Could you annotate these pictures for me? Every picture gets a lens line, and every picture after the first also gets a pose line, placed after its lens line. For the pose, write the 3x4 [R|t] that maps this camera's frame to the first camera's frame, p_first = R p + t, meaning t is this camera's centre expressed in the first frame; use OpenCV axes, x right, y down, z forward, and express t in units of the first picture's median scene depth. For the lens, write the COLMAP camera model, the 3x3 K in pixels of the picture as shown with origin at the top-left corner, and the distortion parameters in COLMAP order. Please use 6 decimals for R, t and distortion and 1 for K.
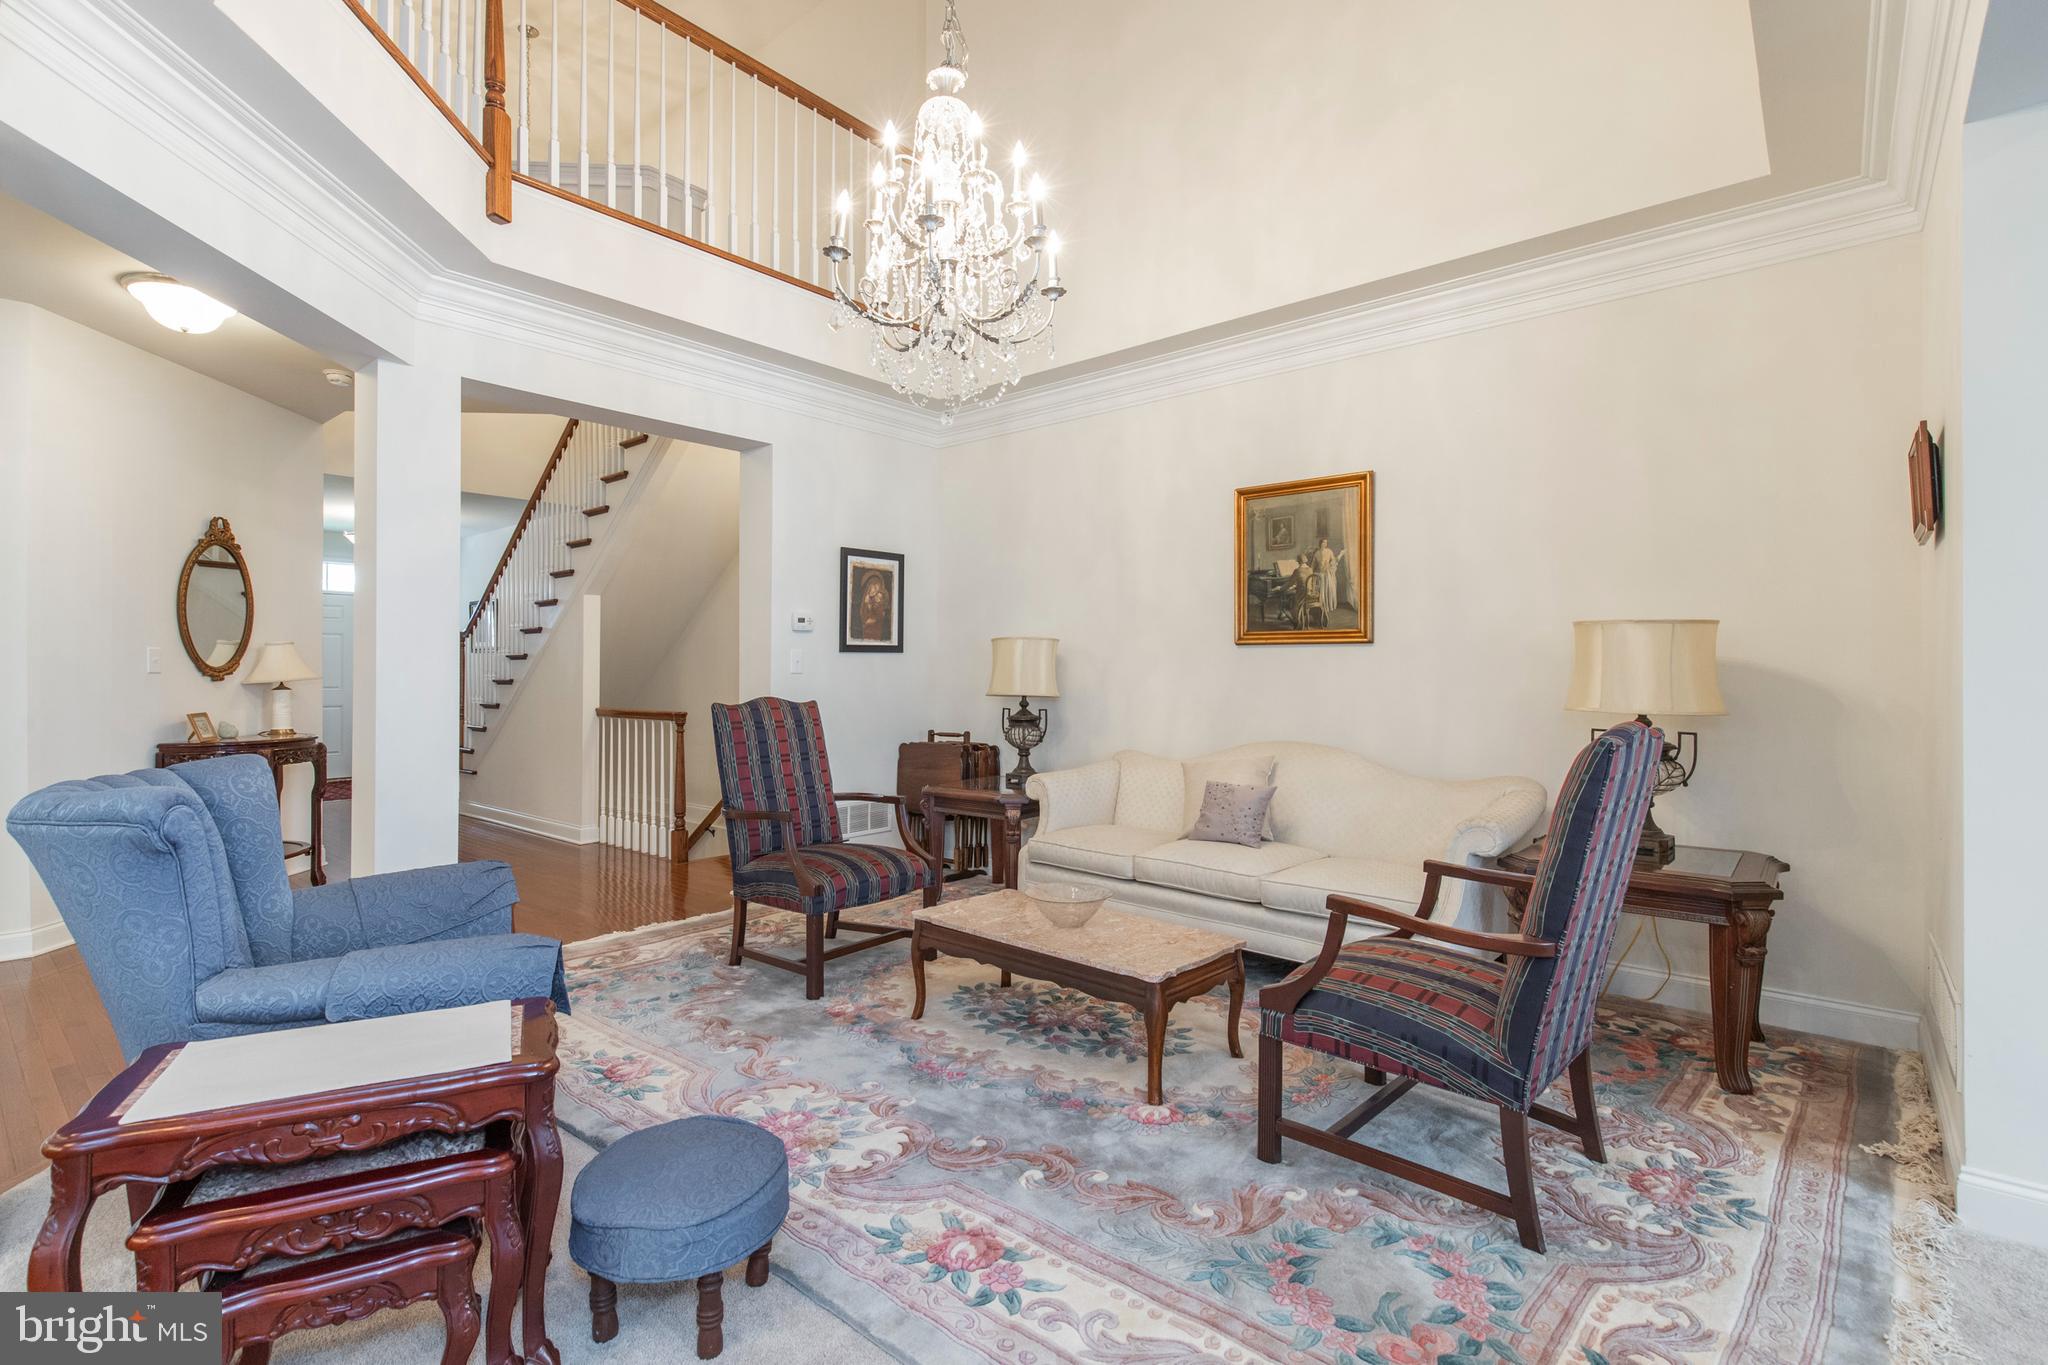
lens RADIAL K [[920.8, 0, 984.3], [0, 920.8, 667.2], [0, 0, 1]] dist [0.024892, -0.000037]
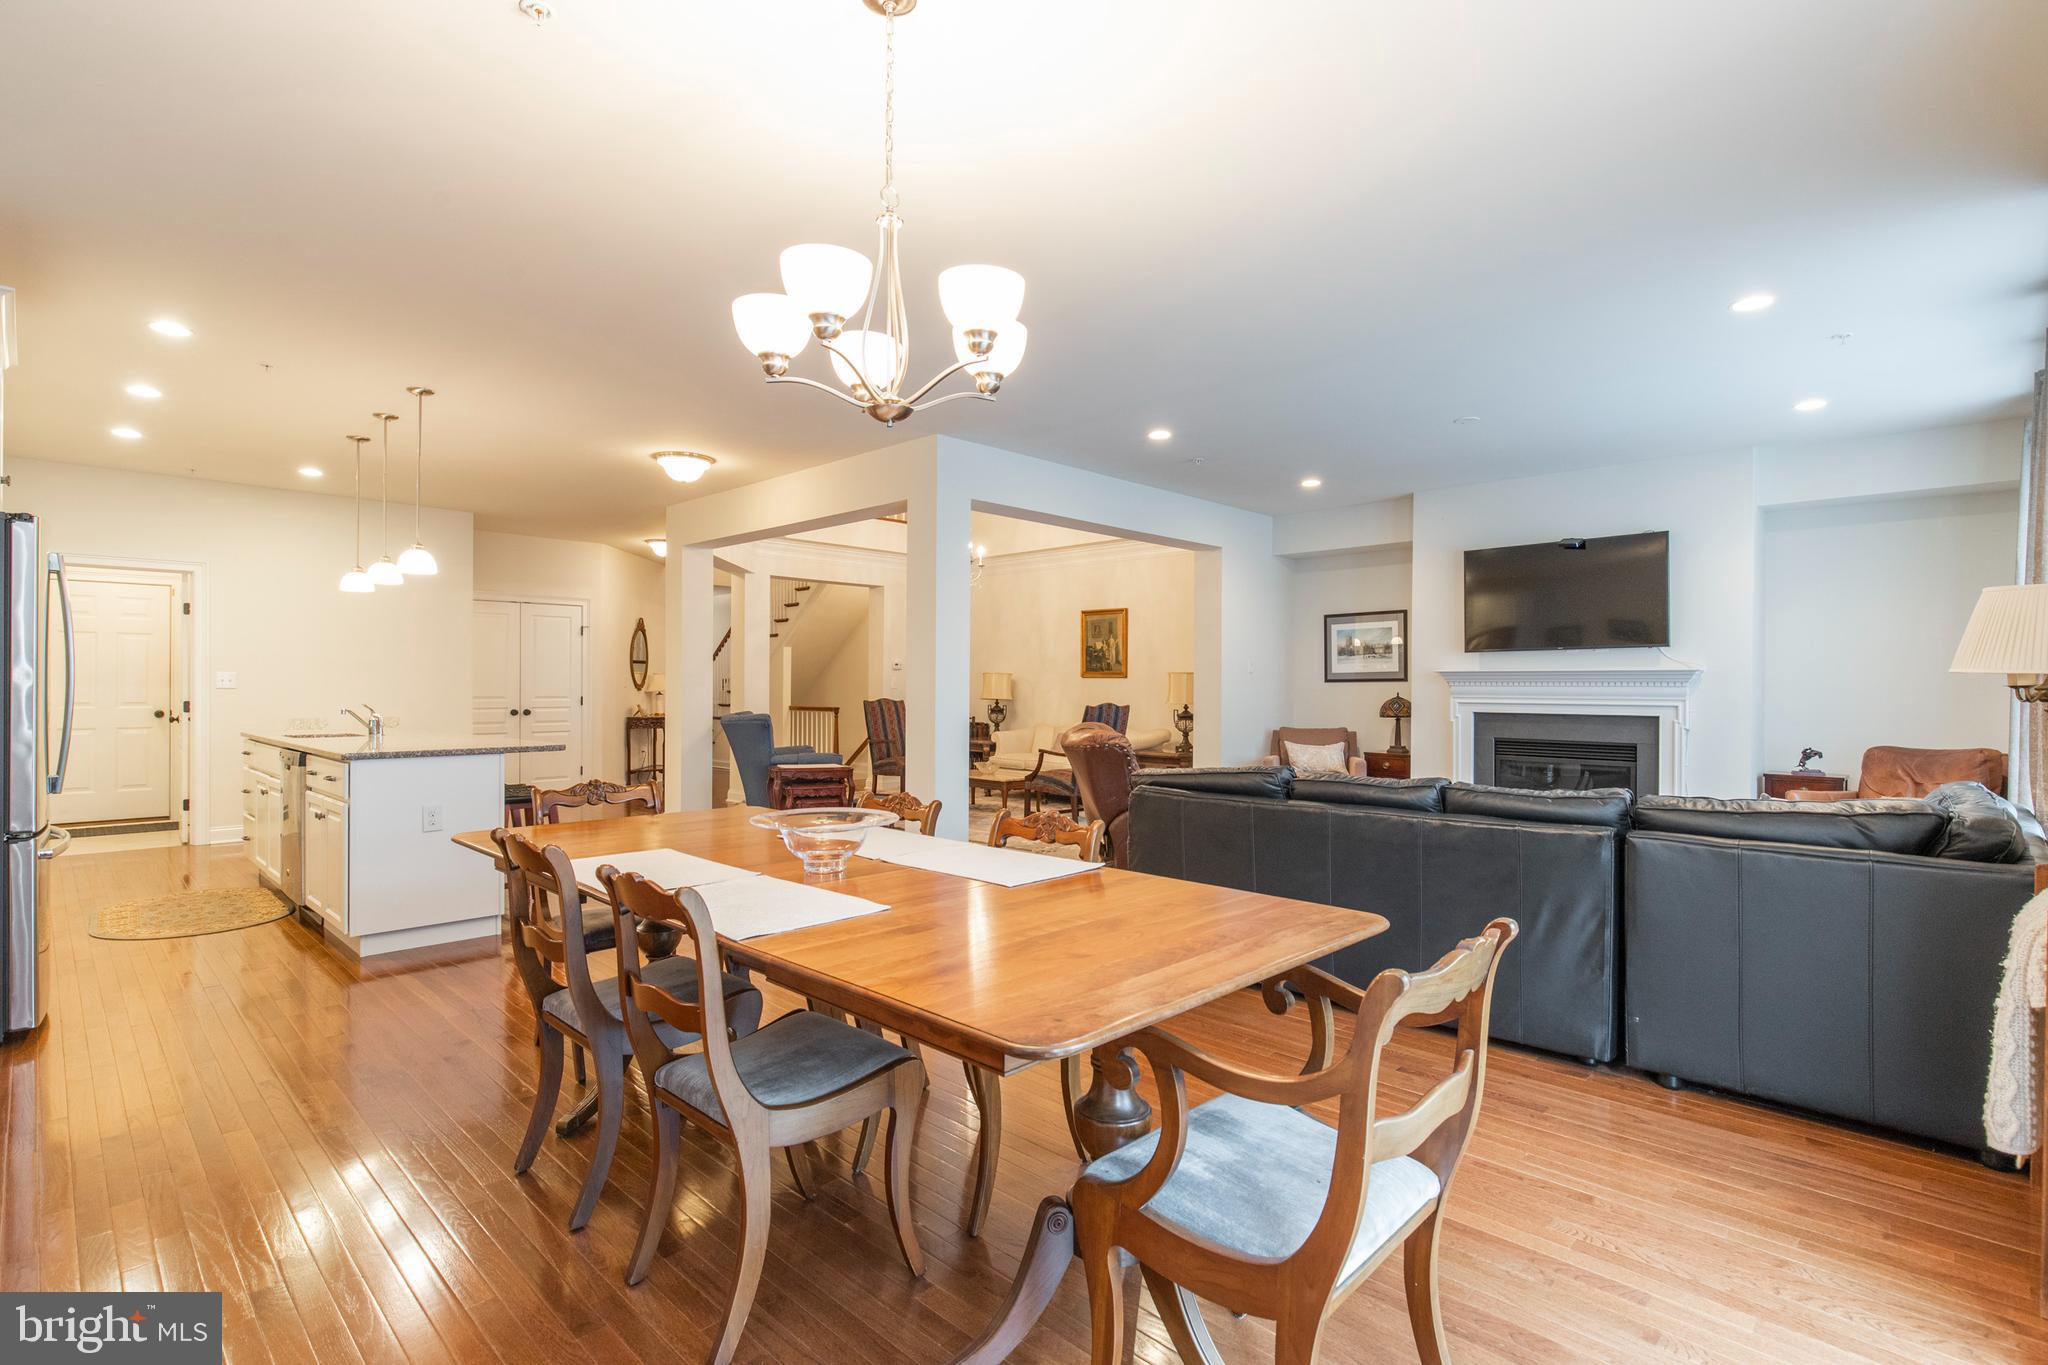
lens RADIAL K [[982.2, 0, 1034.8], [0, 982.2, 681.4], [0, 0, 1]] dist [-0.000966, 0.001136]
pose [[0.999110, 0.004241, -0.041960, 0.240301], [-0.004194, 0.999990, 0.001198, -0.015231], [0.041964, -0.001021, 0.999119, -1.387315]]
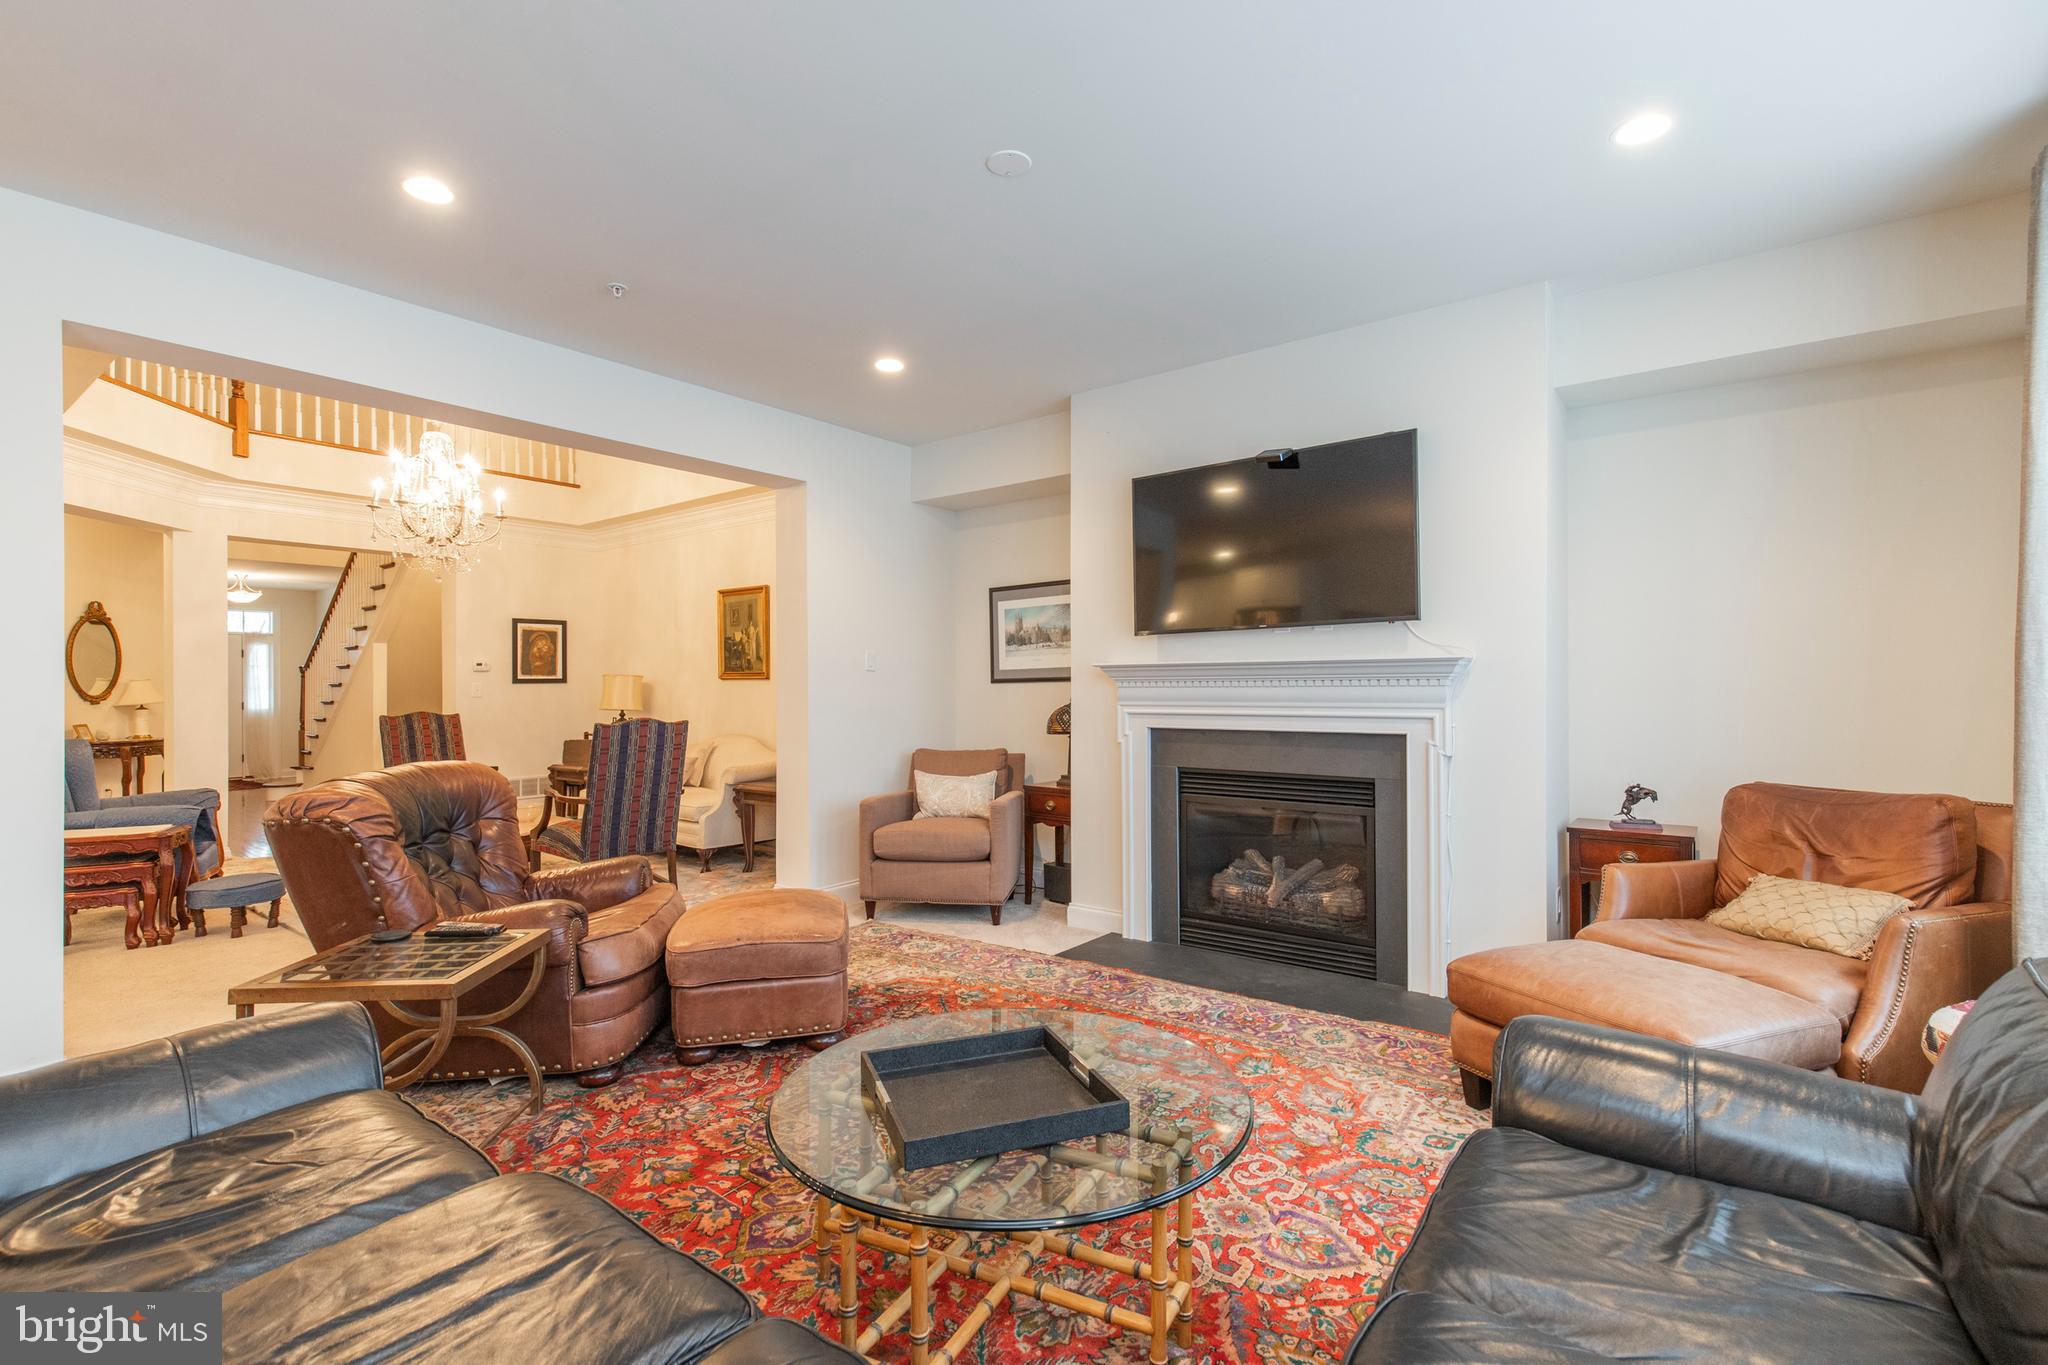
lens RADIAL K [[923.0, 0, 1040.8], [0, 923.0, 688.5], [0, 0, 1]] dist [0.018514, -0.000236]
pose [[0.997855, -0.006500, 0.065140, 0.707942], [0.006027, 0.999954, 0.007453, -0.015523], [-0.065185, -0.007044, 0.997848, -0.726107]]
